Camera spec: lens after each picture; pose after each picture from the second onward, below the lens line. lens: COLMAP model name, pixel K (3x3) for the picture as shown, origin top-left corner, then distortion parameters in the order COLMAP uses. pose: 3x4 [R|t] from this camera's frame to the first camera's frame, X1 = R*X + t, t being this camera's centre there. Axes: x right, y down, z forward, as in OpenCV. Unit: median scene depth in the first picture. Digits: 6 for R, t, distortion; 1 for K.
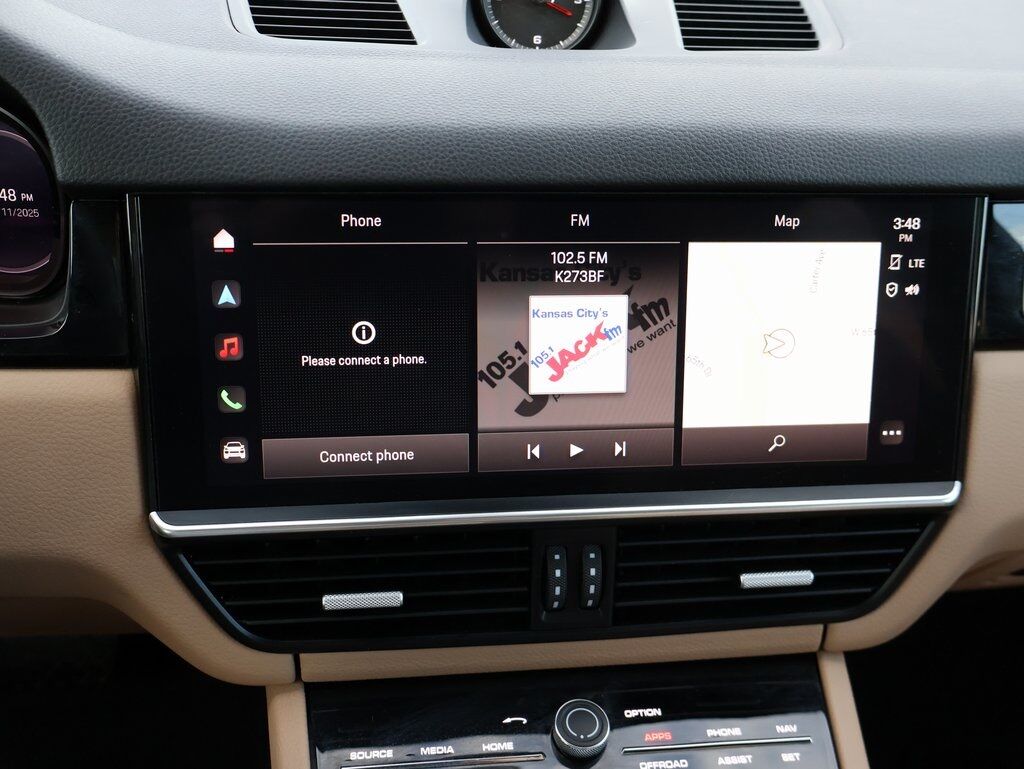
lens RADIAL K [[954.0, 0, 519.3], [0, 954.0, 385.8], [0, 0, 1]] dist [-0.046489, 0.000000]
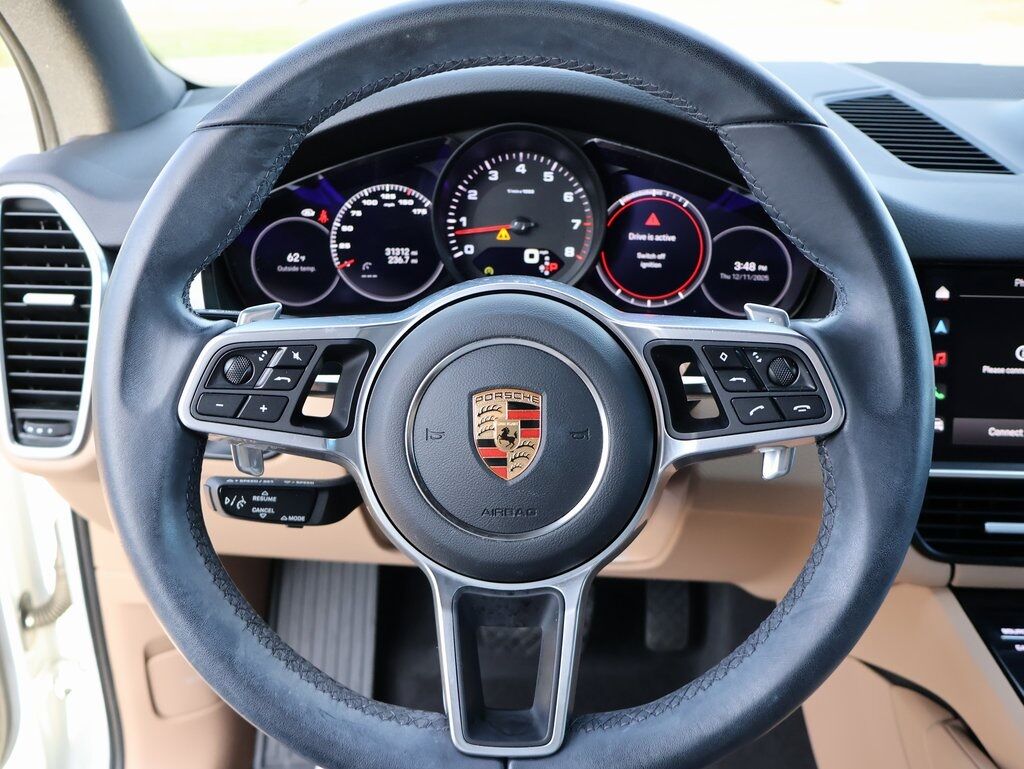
lens RADIAL K [[954.0, 0, 487.6], [0, 954.0, 389.3], [0, 0, 1]] dist [-0.046489, 0.000000]
pose [[0.974833, 0.033350, -0.220426, -0.689476], [-0.058036, 0.992620, -0.106482, 0.223409], [0.215248, 0.116595, 0.969574, -0.705598]]
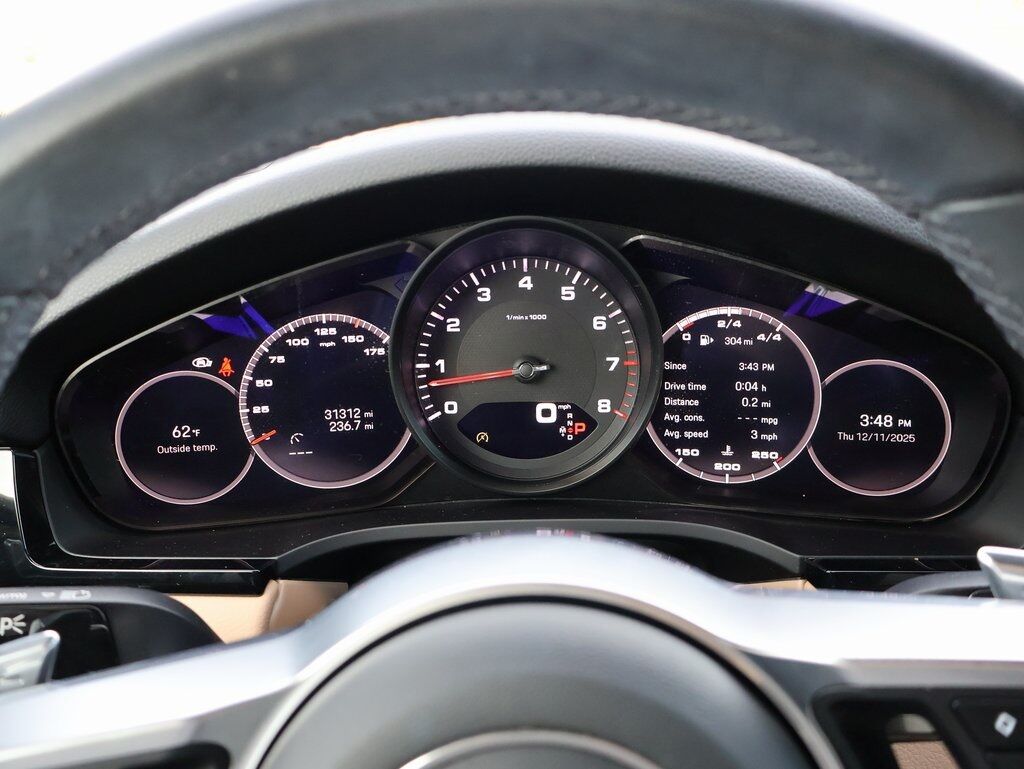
lens RADIAL K [[954.0, 0, 496.1], [0, 954.0, 393.2], [0, 0, 1]] dist [-0.046489, 0.000000]
pose [[0.975382, -0.015677, -0.219965, -0.817999], [-0.020306, 0.986848, -0.160372, -0.065071], [0.219586, 0.160891, 0.962235, -0.109826]]
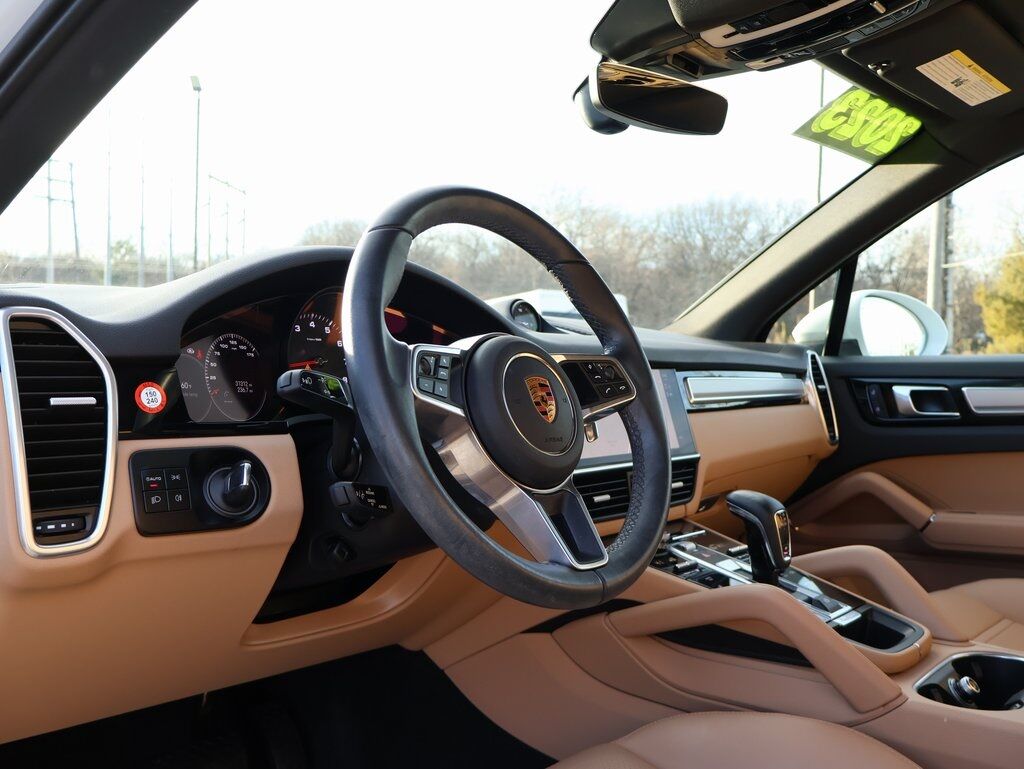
lens RADIAL K [[954.0, 0, 518.6], [0, 954.0, 379.9], [0, 0, 1]] dist [-0.046489, 0.000000]
pose [[0.767546, -0.058139, 0.638352, -2.290907], [0.323164, 0.895149, -0.307041, 0.734937], [-0.553569, 0.441960, 0.705856, -1.079138]]
